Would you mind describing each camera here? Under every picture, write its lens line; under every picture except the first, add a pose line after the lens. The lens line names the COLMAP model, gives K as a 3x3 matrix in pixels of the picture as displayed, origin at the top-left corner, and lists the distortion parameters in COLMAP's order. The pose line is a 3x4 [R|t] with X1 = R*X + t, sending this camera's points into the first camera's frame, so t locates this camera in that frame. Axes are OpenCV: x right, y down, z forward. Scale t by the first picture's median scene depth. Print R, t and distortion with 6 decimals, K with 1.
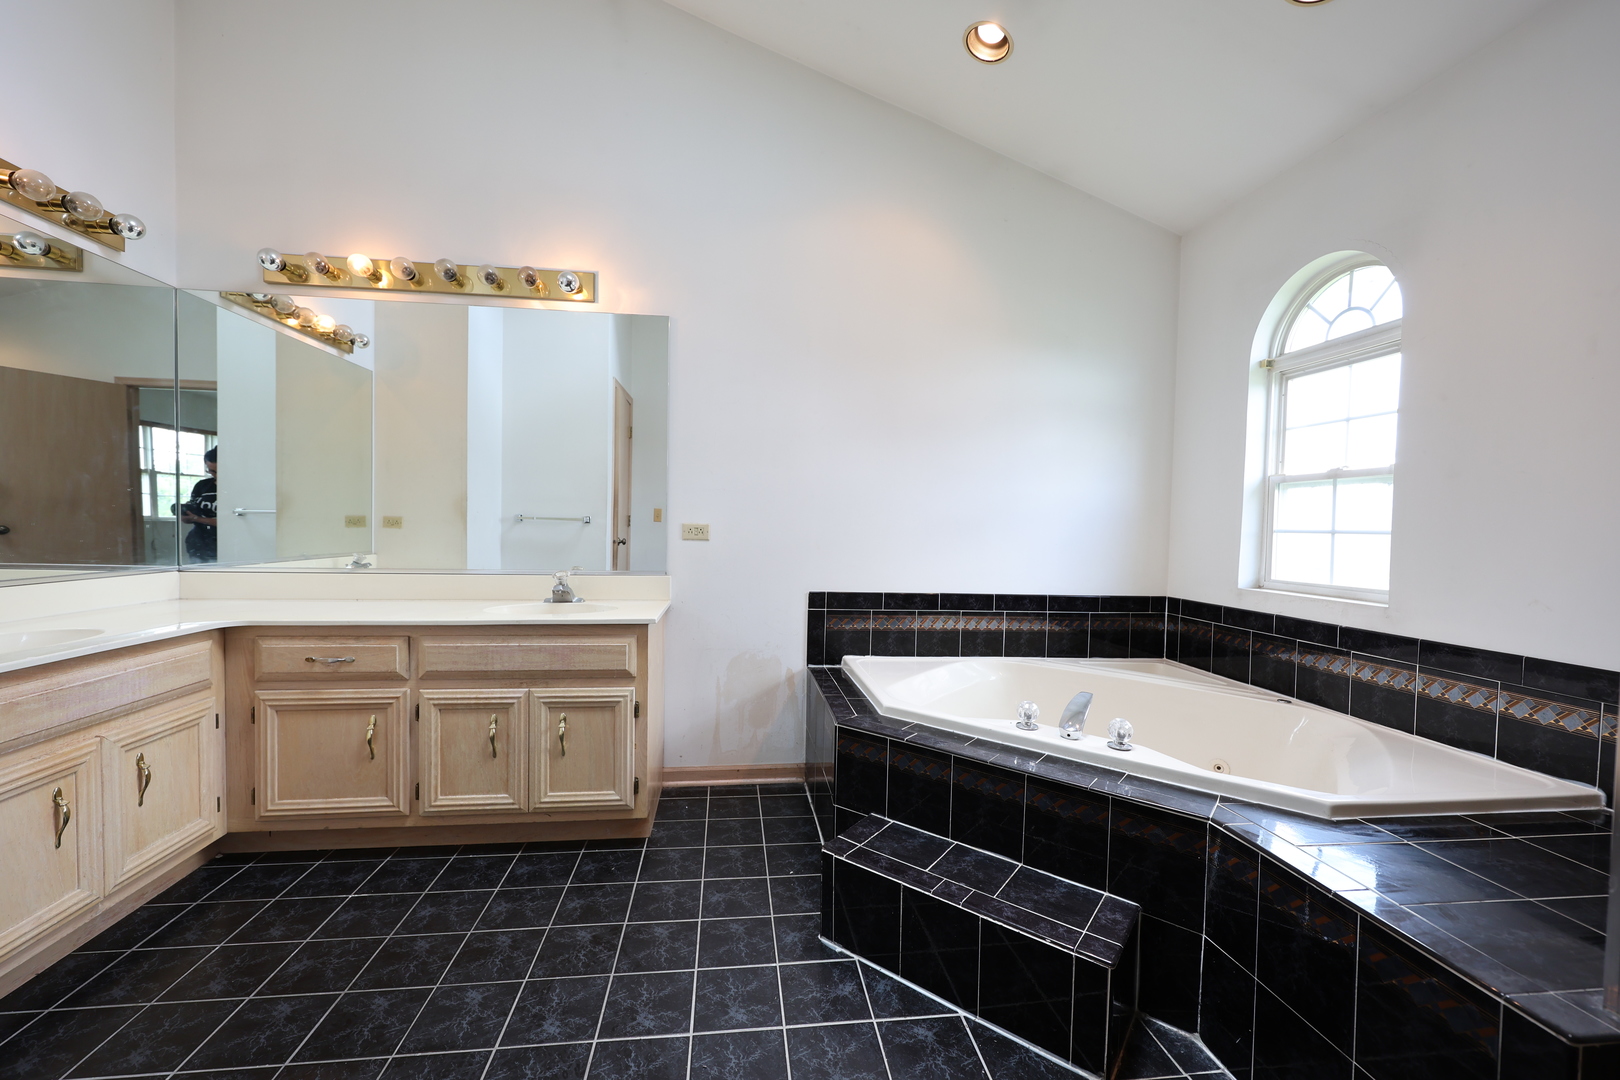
lens RADIAL K [[647.0, 0, 804.2], [0, 647.0, 543.3], [0, 0, 1]] dist [-0.000800, 0.000177]
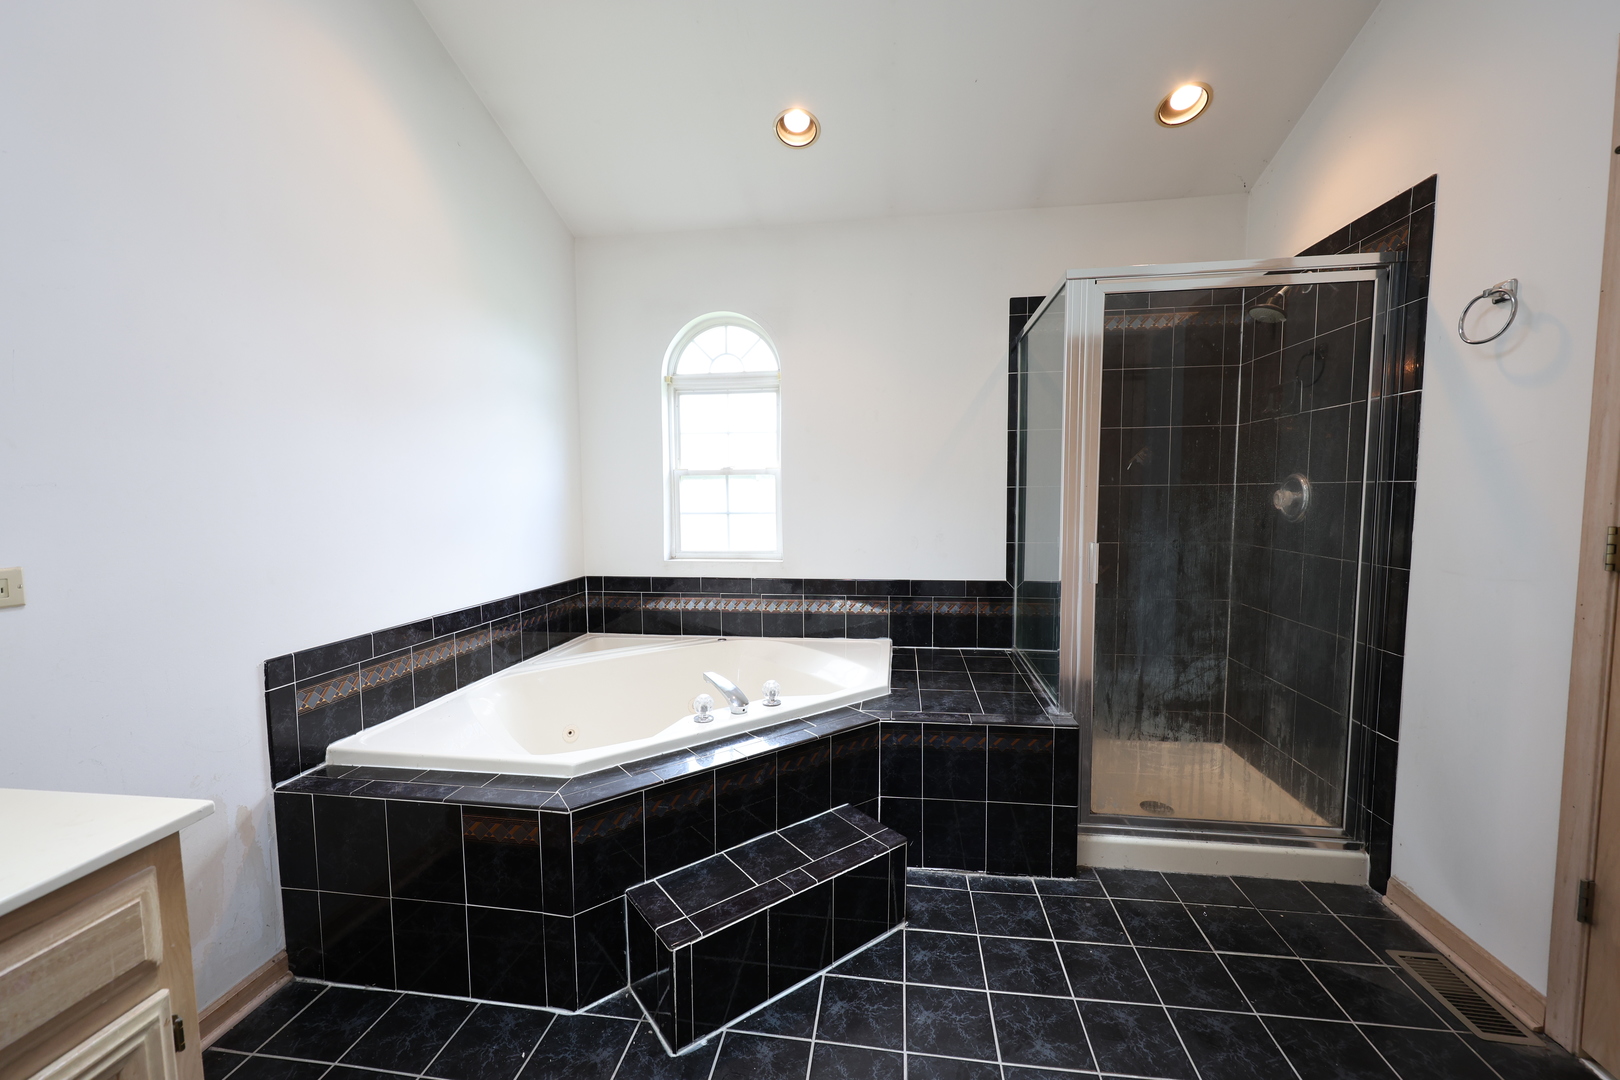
lens RADIAL K [[647.0, 0, 803.1], [0, 647.0, 541.5], [0, 0, 1]] dist [-0.000800, 0.000177]
pose [[0.258706, -0.097397, 0.961033, -0.461271], [0.040544, 0.995122, 0.089937, -0.070194], [-0.965105, 0.015696, 0.261393, 0.439800]]
